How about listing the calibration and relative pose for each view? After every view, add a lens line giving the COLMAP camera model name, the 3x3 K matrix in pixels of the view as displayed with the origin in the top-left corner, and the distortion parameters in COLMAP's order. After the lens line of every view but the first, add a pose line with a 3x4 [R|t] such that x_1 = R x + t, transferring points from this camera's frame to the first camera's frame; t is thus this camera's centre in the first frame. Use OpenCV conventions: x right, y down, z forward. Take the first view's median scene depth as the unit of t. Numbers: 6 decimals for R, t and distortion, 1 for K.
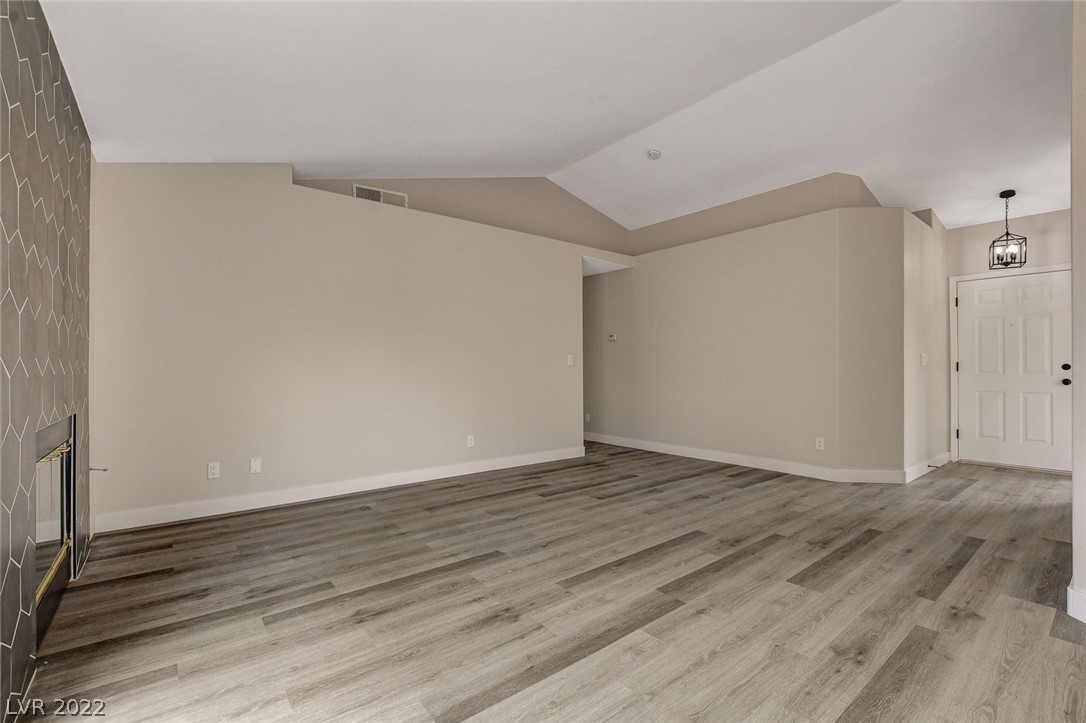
lens RADIAL K [[476.8, 0, 543.6], [0, 476.8, 367.0], [0, 0, 1]] dist [-0.018879, 0.000783]
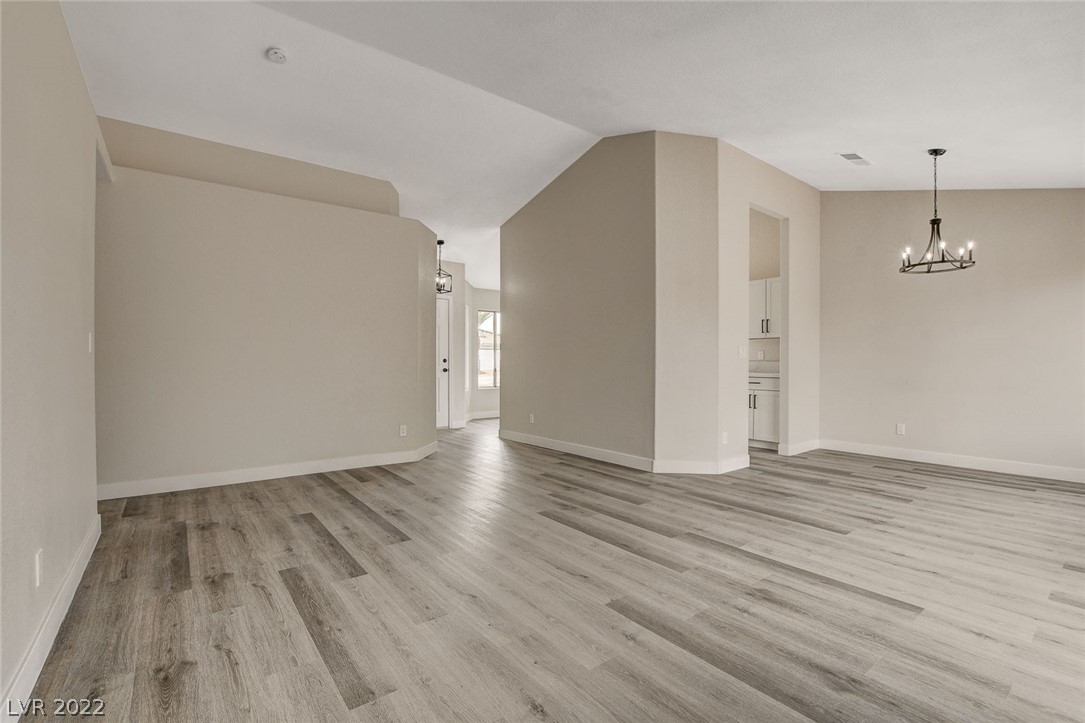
lens RADIAL K [[483.9, 0, 542.5], [0, 483.9, 366.4], [0, 0, 1]] dist [-0.036557, 0.007292]
pose [[0.011171, -0.008034, 0.999905, -0.843277], [-0.006507, 0.999946, 0.008107, 0.006371], [-0.999916, -0.006597, 0.011118, 1.088086]]
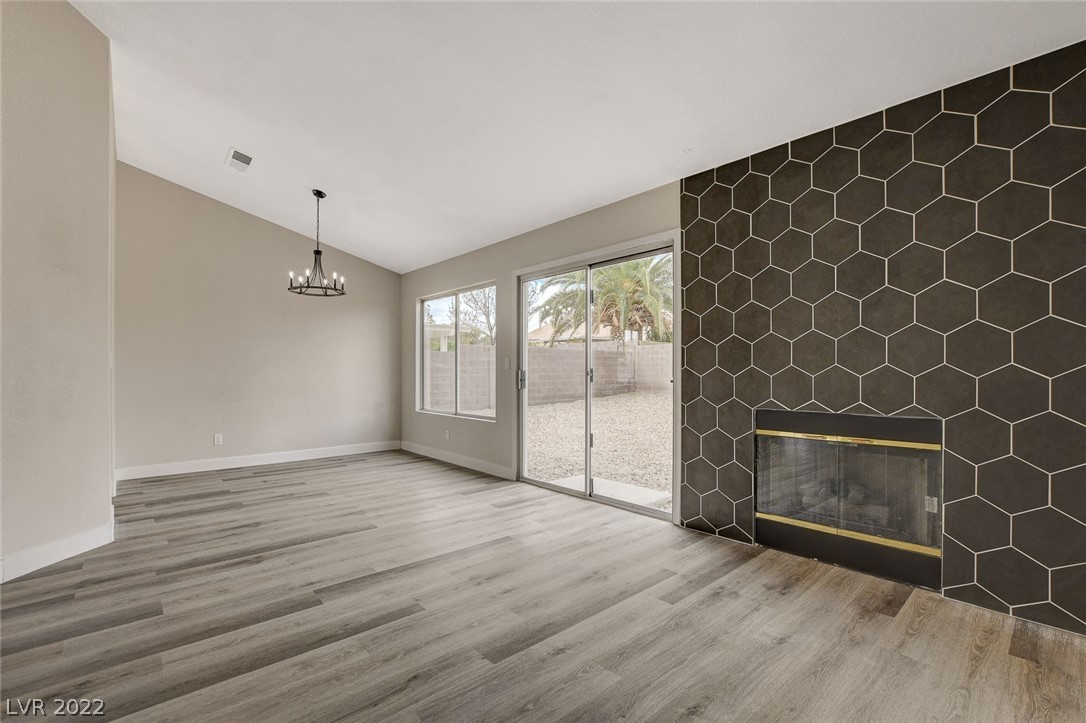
lens RADIAL K [[477.0, 0, 542.1], [0, 477.0, 373.7], [0, 0, 1]] dist [-0.013212, 0.000991]
pose [[-0.998533, 0.003062, -0.054069, -0.126945], [0.002964, 0.999994, 0.001891, 0.002265], [0.054074, 0.001728, -0.998535, 1.621784]]
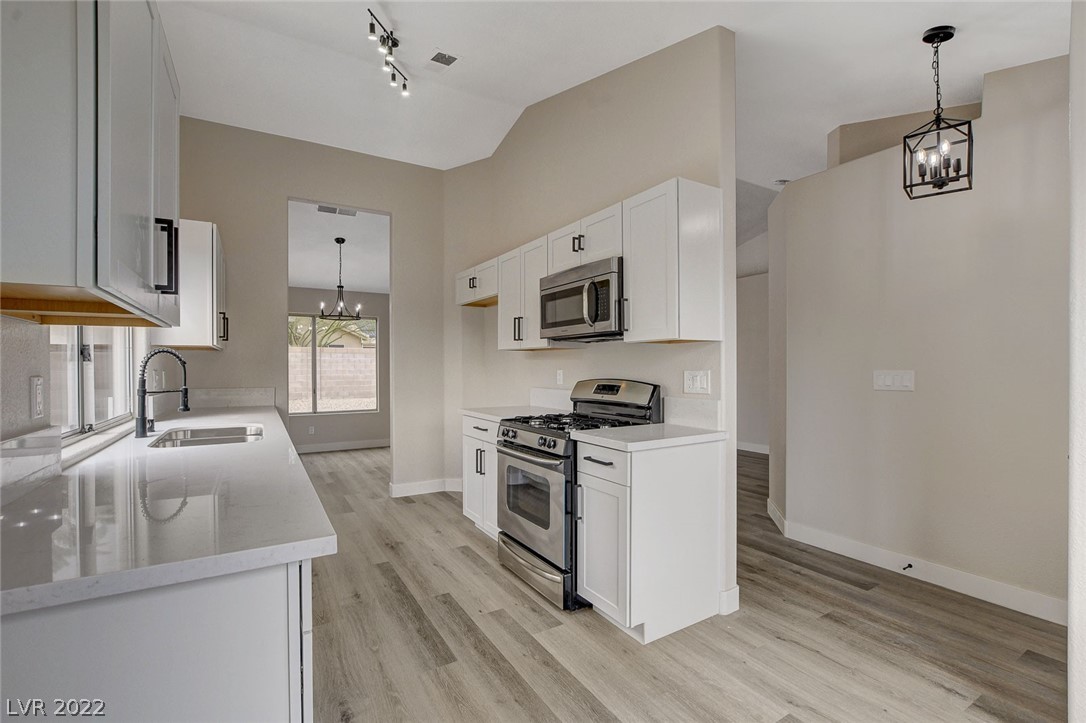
lens RADIAL K [[480.1, 0, 543.0], [0, 480.1, 361.5], [0, 0, 1]] dist [-0.014324, 0.000257]
pose [[-0.130132, -0.010943, -0.991436, 2.501997], [0.006076, 0.999912, -0.011834, -0.059525], [0.991478, -0.007564, -0.130054, 1.096572]]
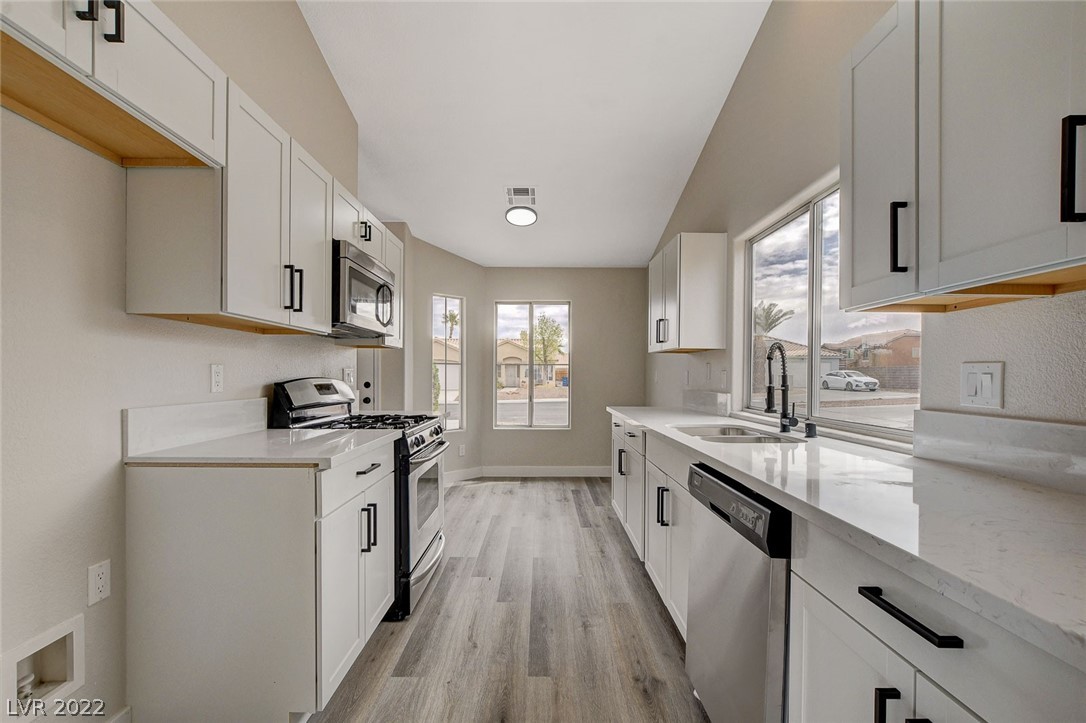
lens RADIAL K [[473.9, 0, 544.0], [0, 473.9, 376.5], [0, 0, 1]] dist [-0.014035, 0.001572]
pose [[0.617526, 0.000977, 0.786550, 0.956448], [-0.007404, 0.999962, 0.004571, -0.041796], [-0.786516, -0.008646, 0.617510, 0.181850]]
